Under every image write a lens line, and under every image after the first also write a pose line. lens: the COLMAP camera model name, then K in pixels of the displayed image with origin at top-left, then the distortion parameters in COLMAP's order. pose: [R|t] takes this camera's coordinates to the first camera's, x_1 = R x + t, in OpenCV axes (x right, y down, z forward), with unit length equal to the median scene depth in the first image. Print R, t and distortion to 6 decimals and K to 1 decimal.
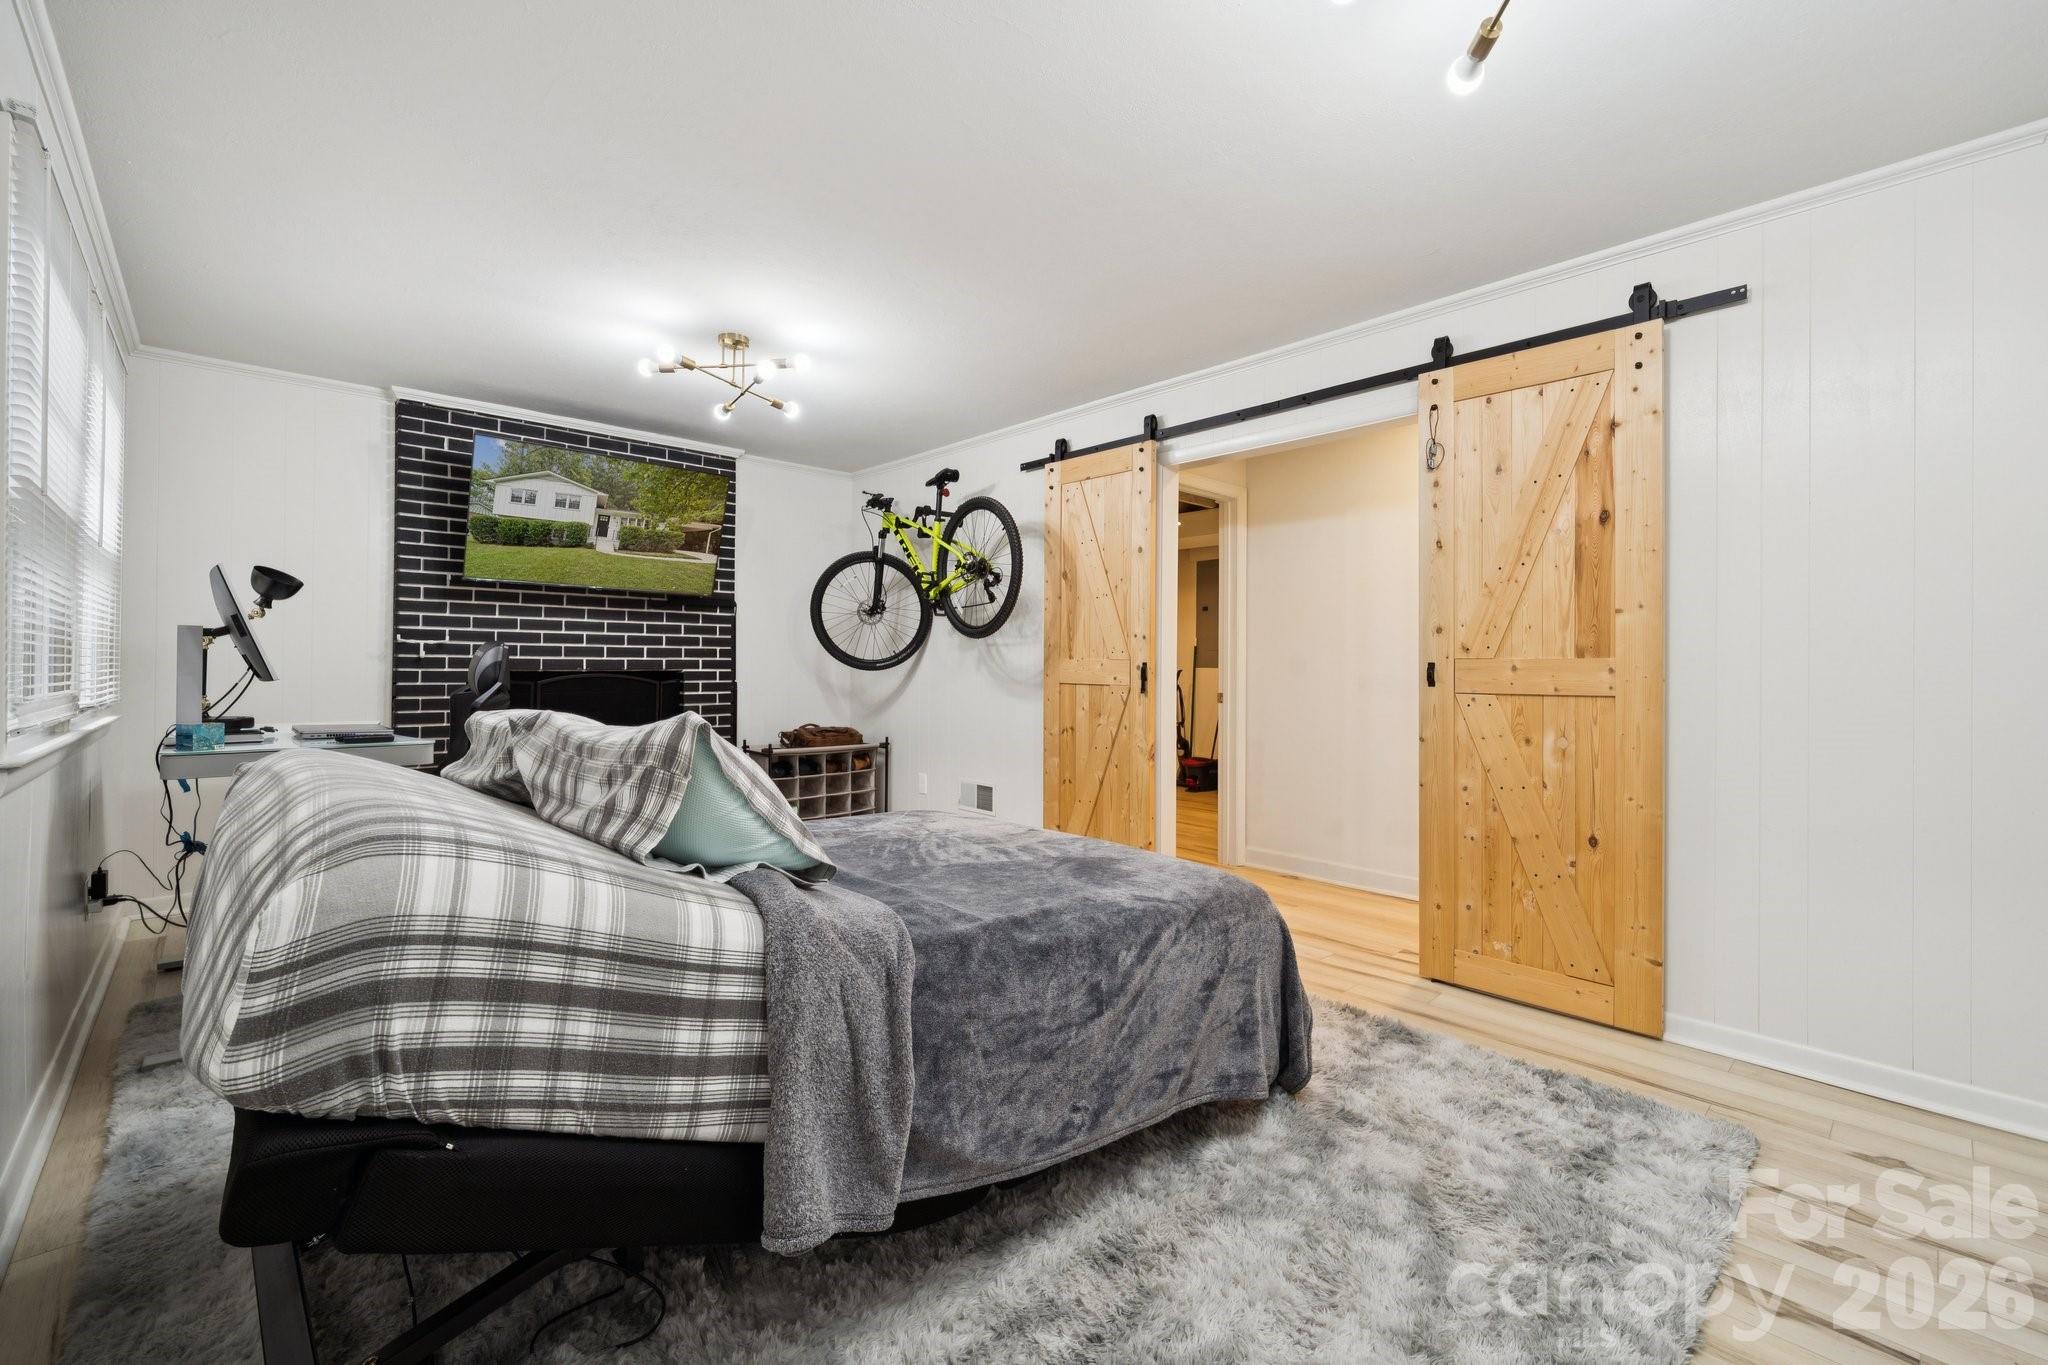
lens RADIAL K [[862.5, 0, 1031.2], [0, 862.5, 682.4], [0, 0, 1]] dist [-0.002125, -0.000178]
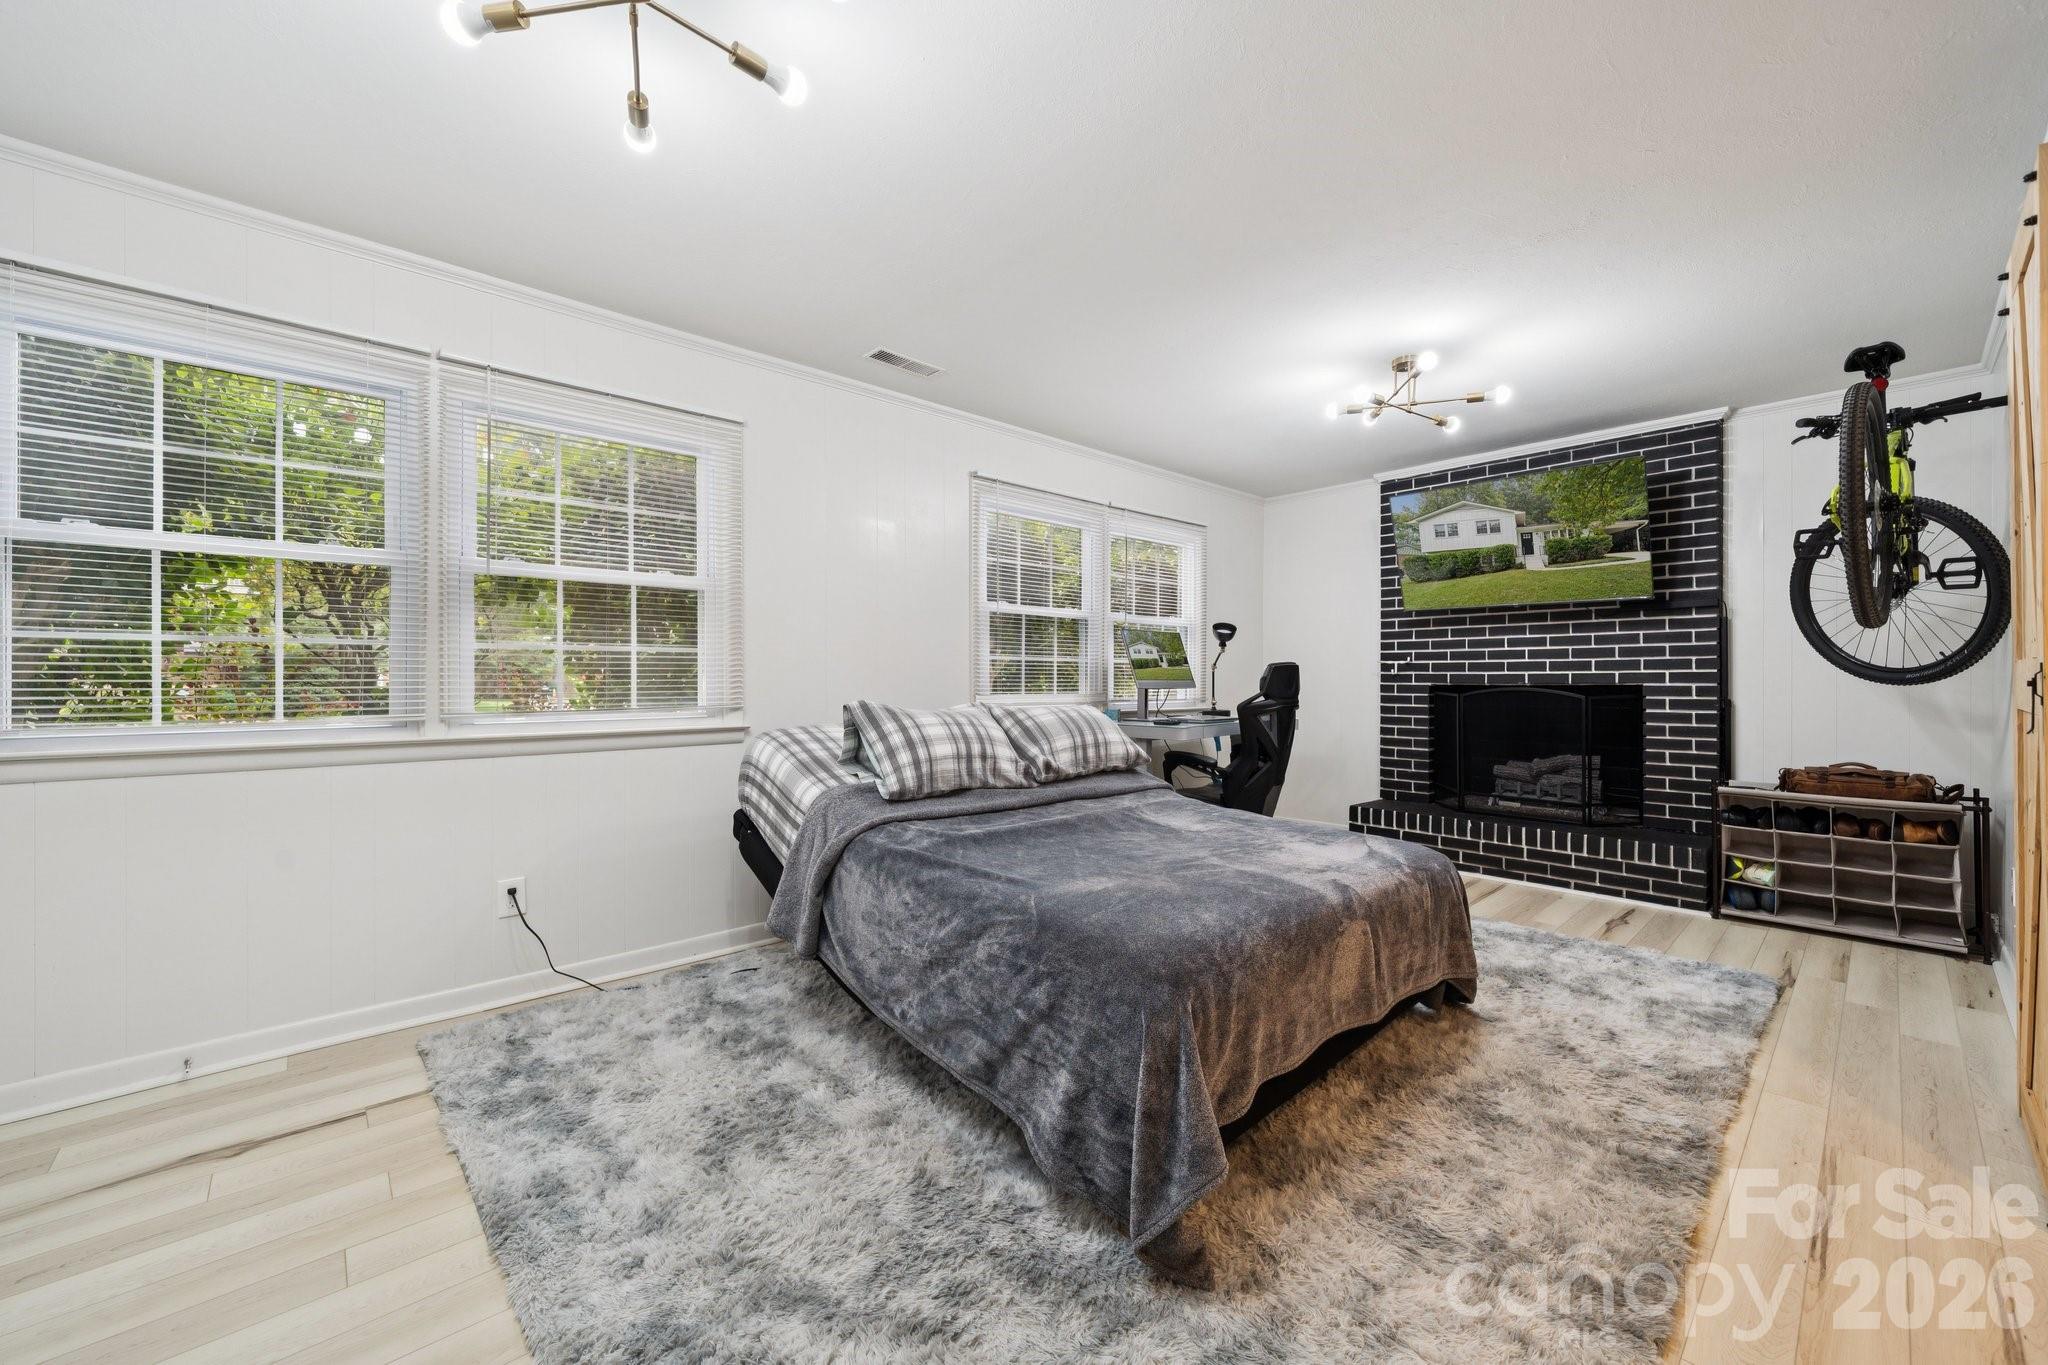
lens RADIAL K [[786.3, 0, 1024.0], [0, 786.3, 682.5], [0, 0, 1]] dist [0.000813, 0.000250]
pose [[-0.010424, -0.002858, -0.999942, 0.445976], [-0.016639, 0.999858, -0.002684, -0.003725], [0.999807, 0.016610, -0.010470, 0.412081]]
